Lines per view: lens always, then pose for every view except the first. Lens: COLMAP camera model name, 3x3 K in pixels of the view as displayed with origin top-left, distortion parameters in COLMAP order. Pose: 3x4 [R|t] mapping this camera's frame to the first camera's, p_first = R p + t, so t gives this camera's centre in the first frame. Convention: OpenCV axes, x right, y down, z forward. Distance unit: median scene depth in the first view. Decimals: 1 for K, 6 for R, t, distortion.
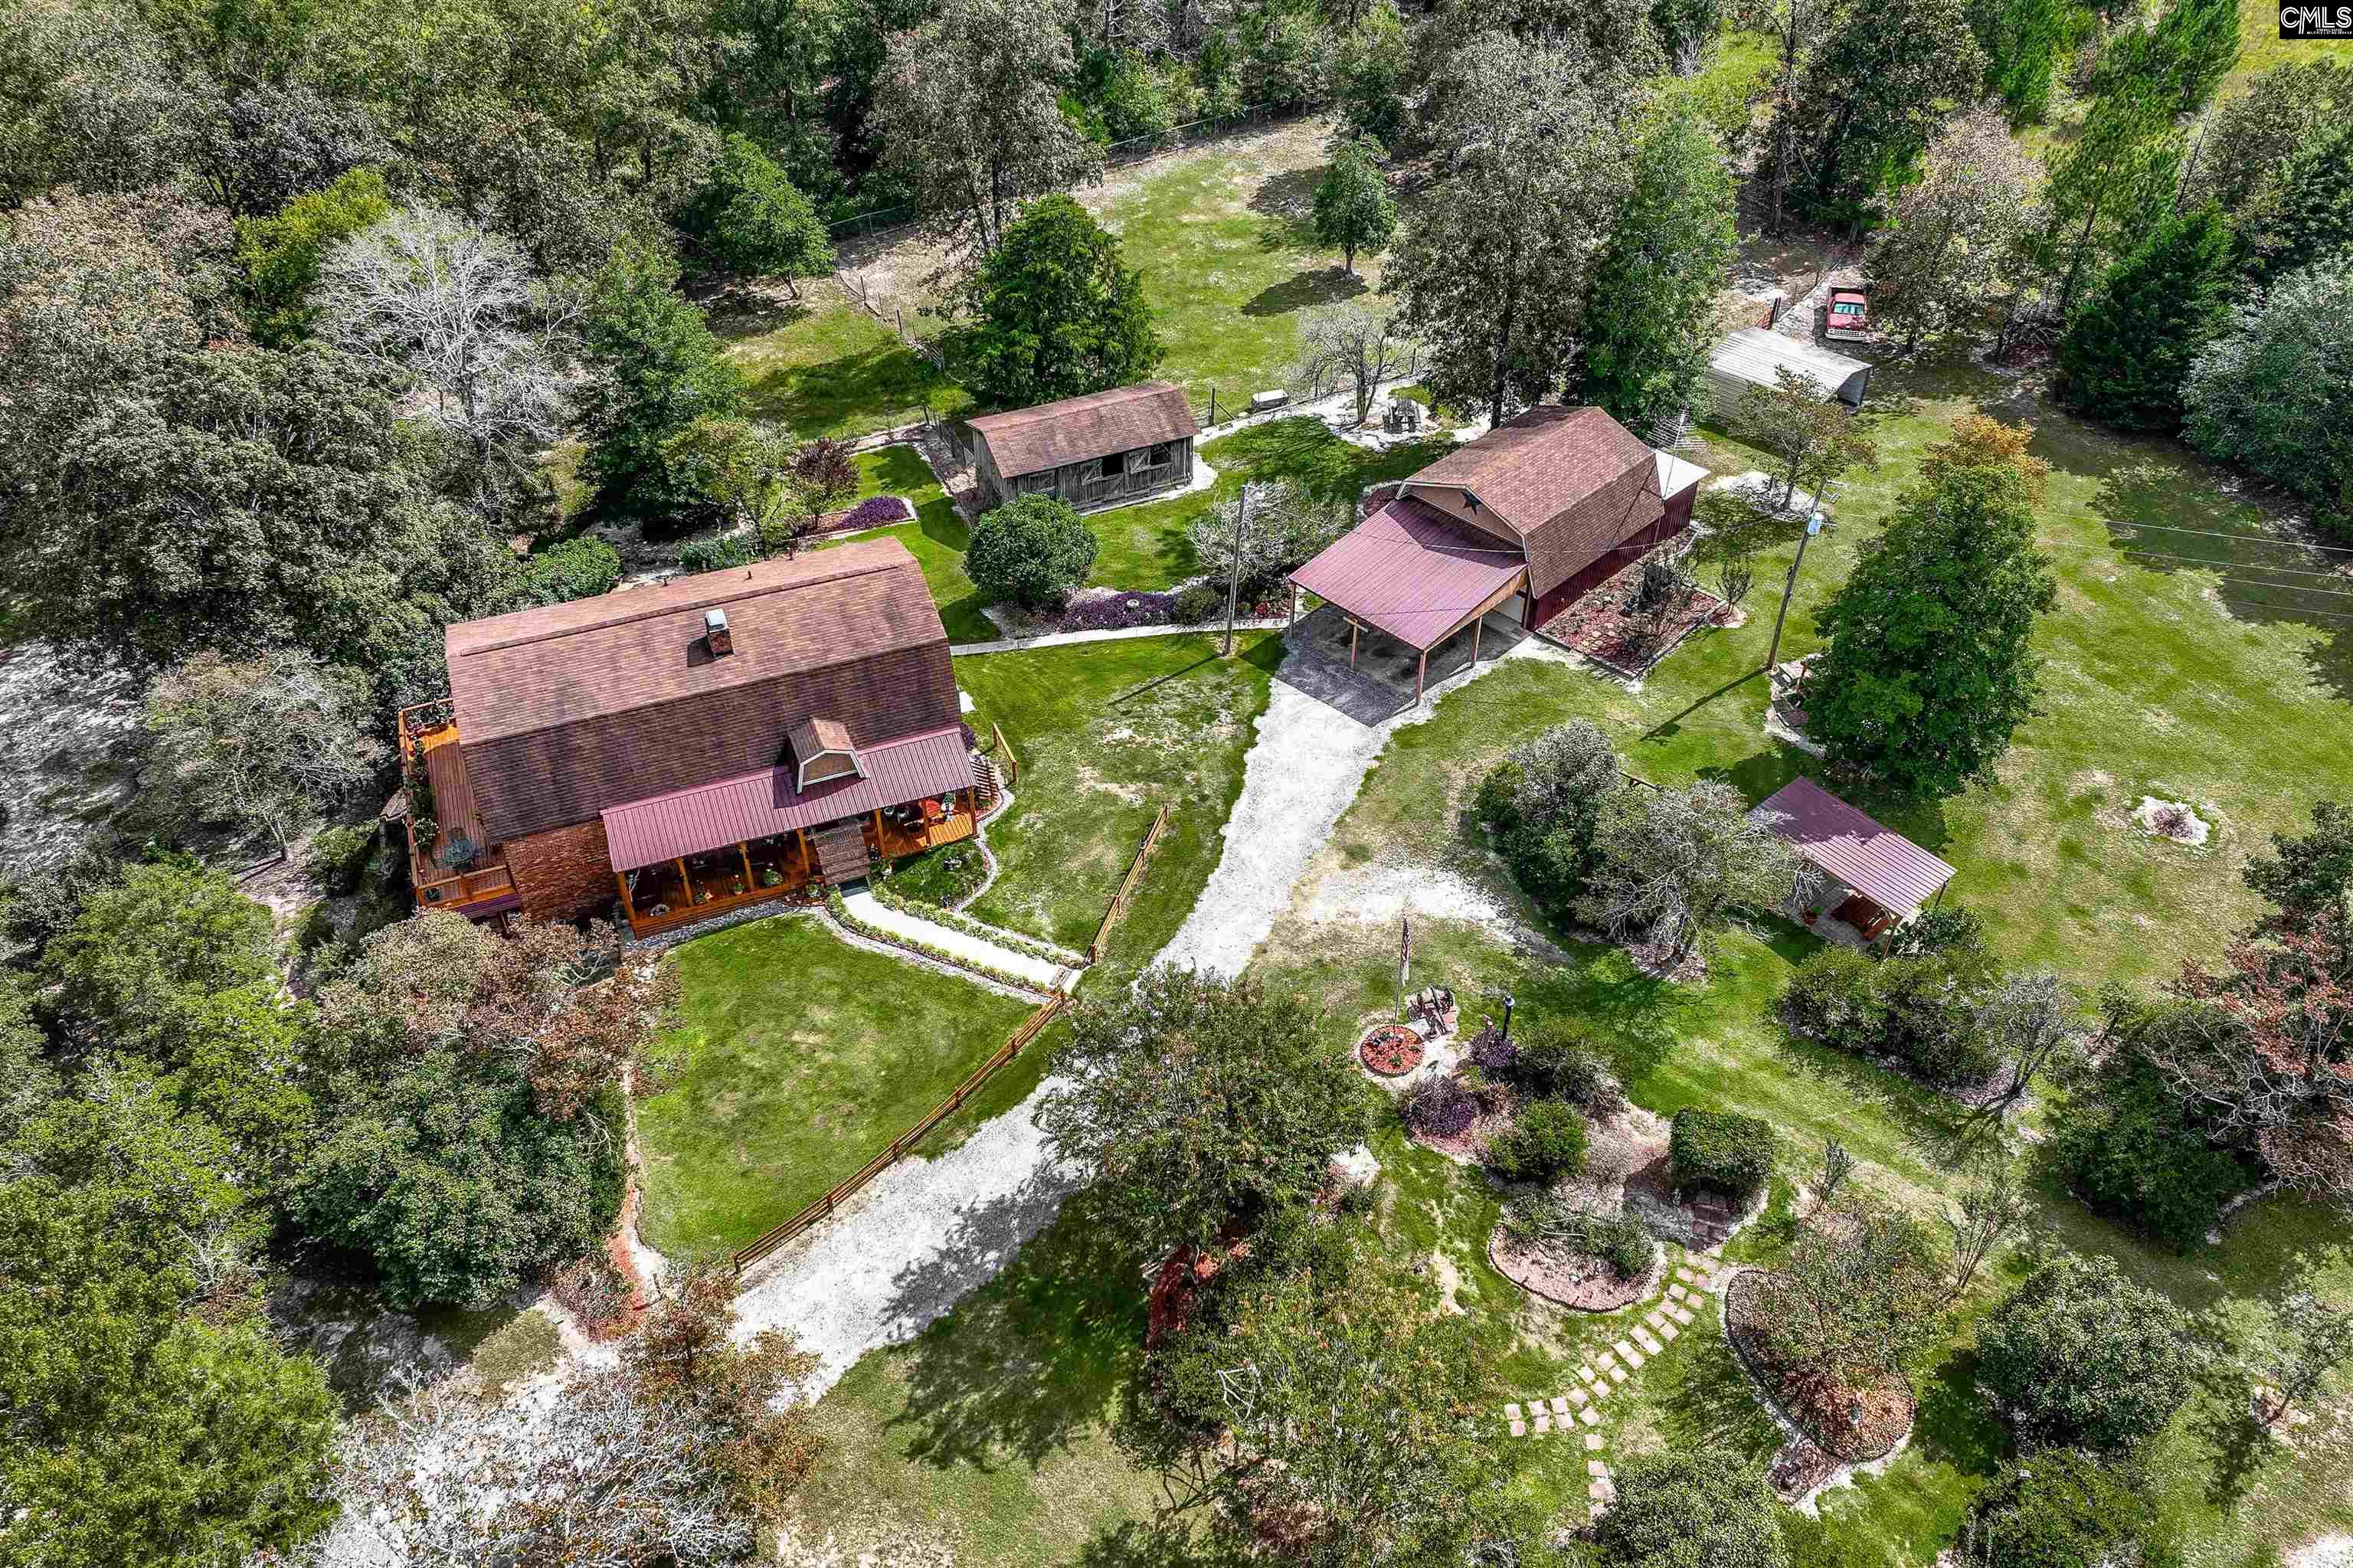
lens RADIAL K [[1711.3, 0, 1176.5], [0, 1711.3, 784.0], [0, 0, 1]] dist [-0.022991, 0.003521]
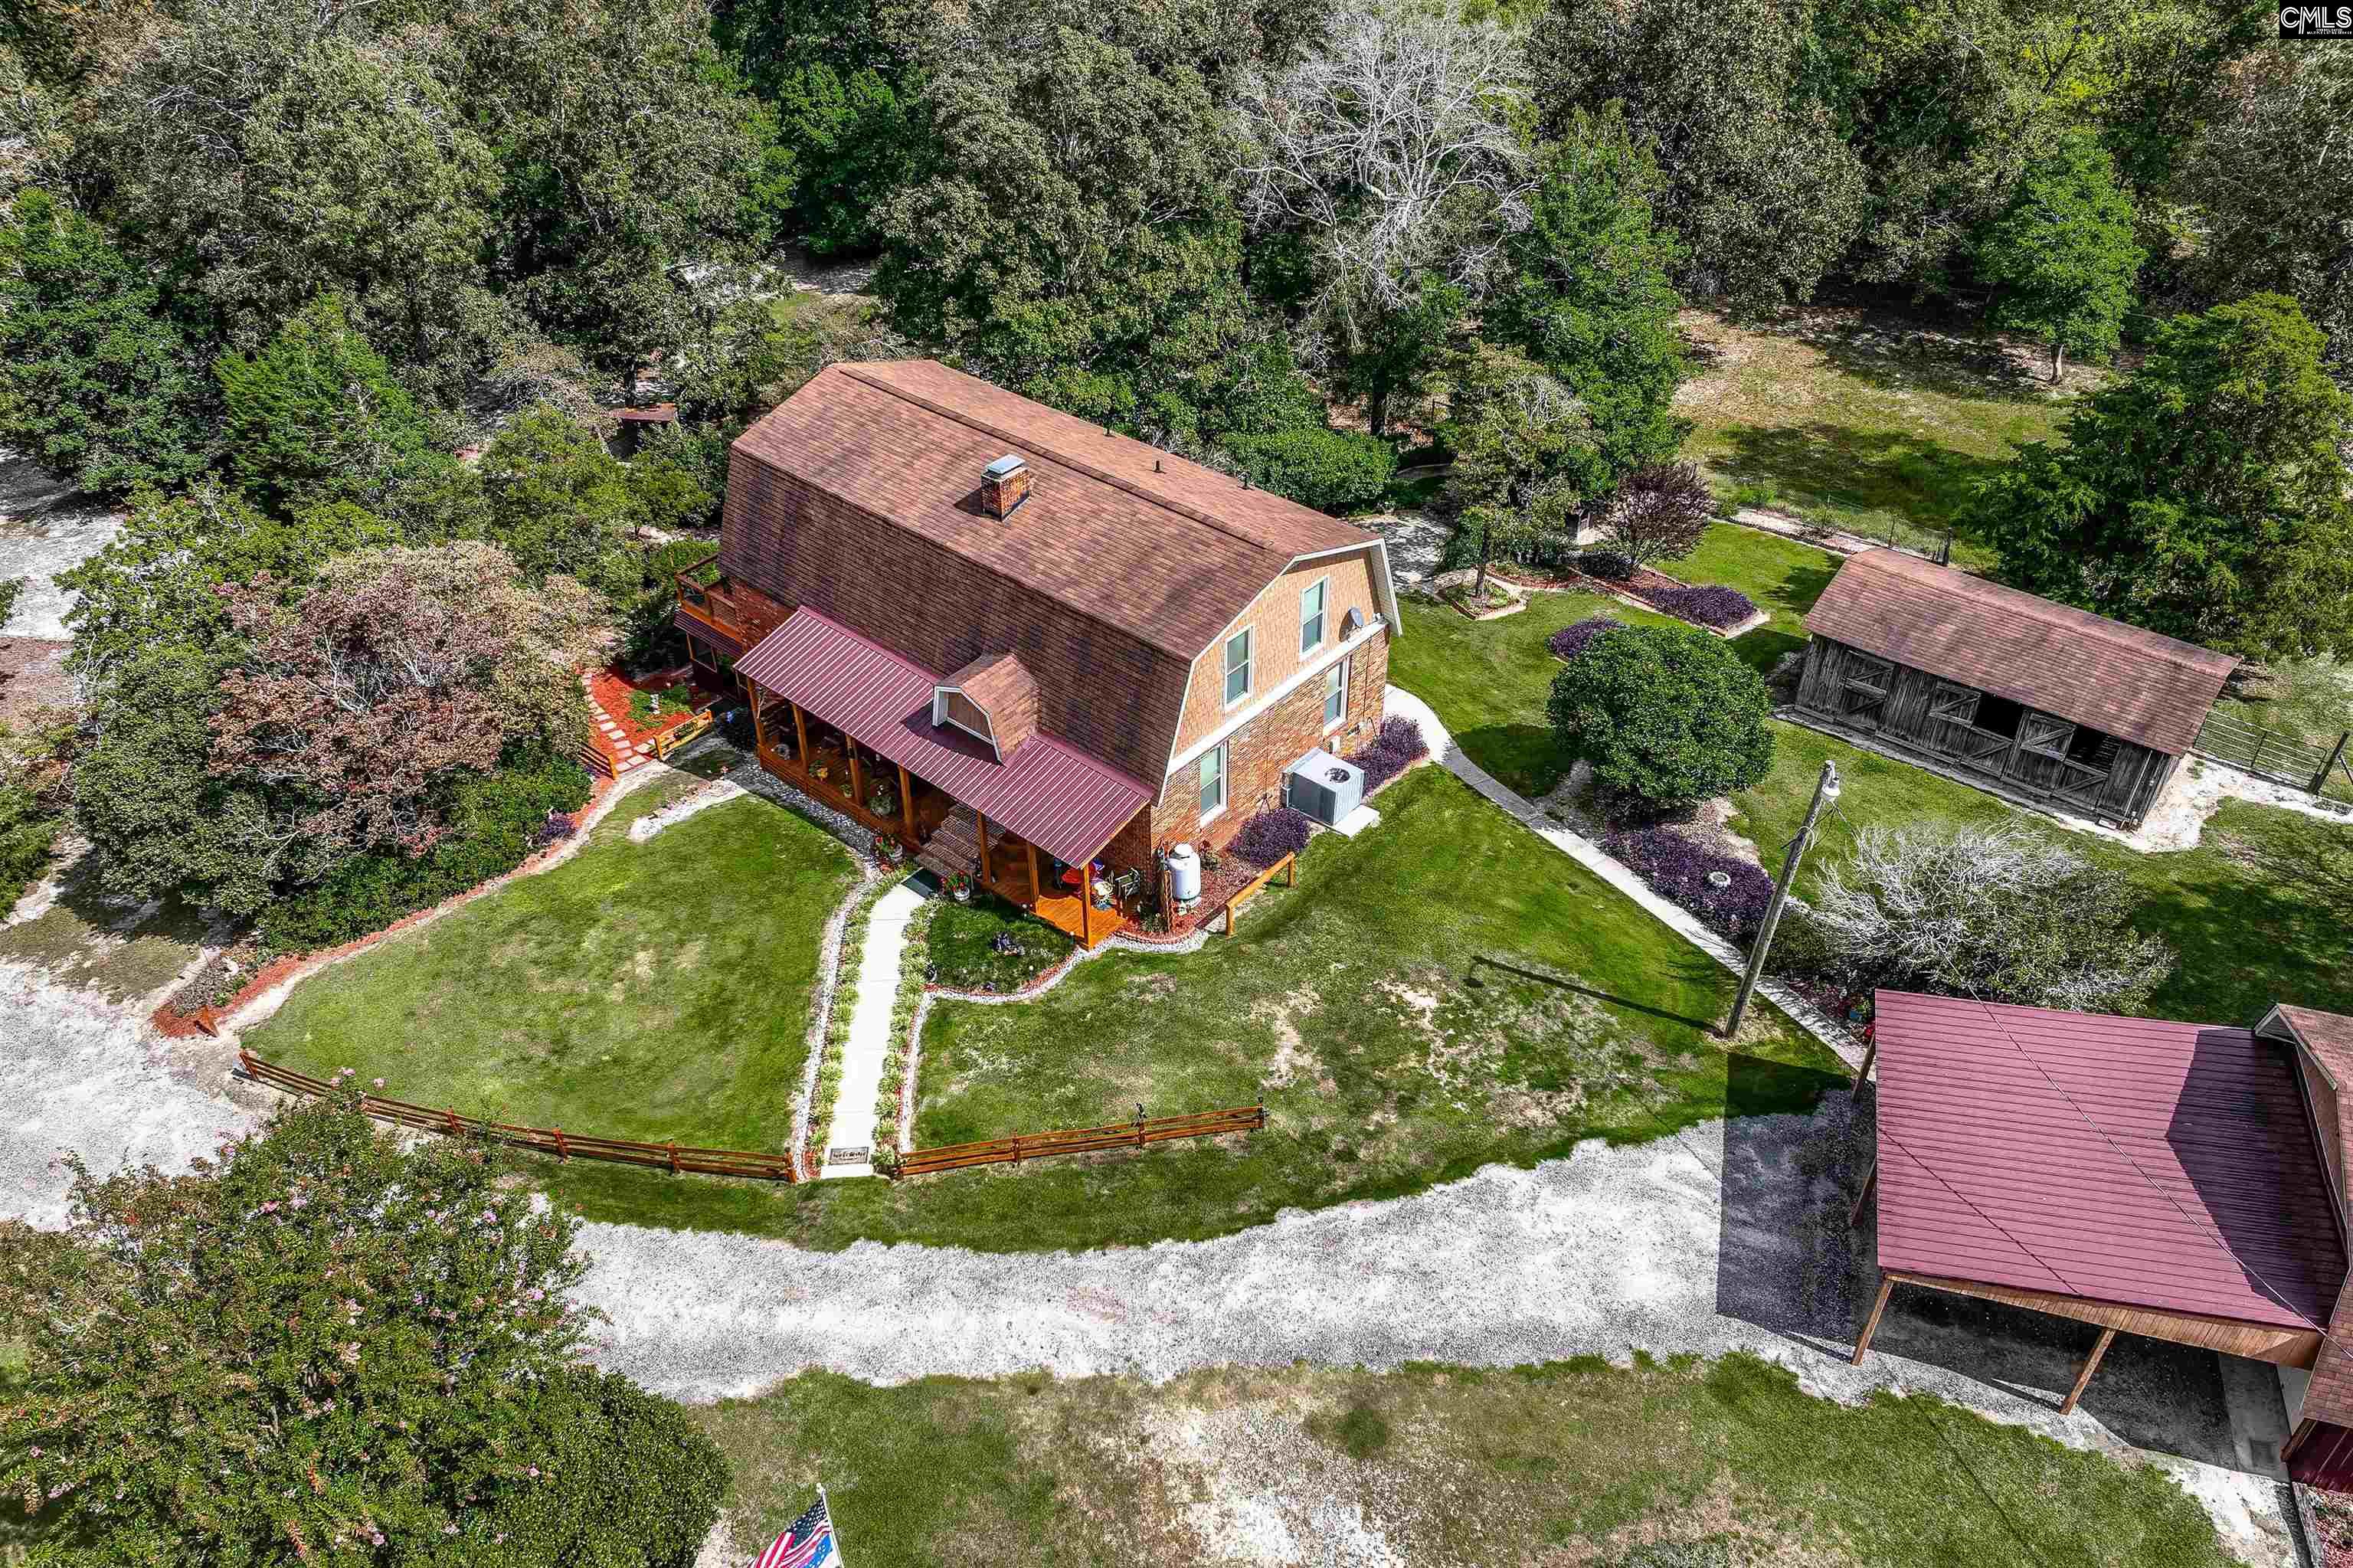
lens RADIAL K [[1711.3, 0, 1176.5], [0, 1711.3, 784.0], [0, 0, 1]] dist [-0.022991, 0.003521]
pose [[0.464175, 0.535743, -0.705352, 0.299465], [-0.569401, 0.790473, 0.225687, -0.170715], [0.678472, 0.296870, 0.671971, 0.534639]]
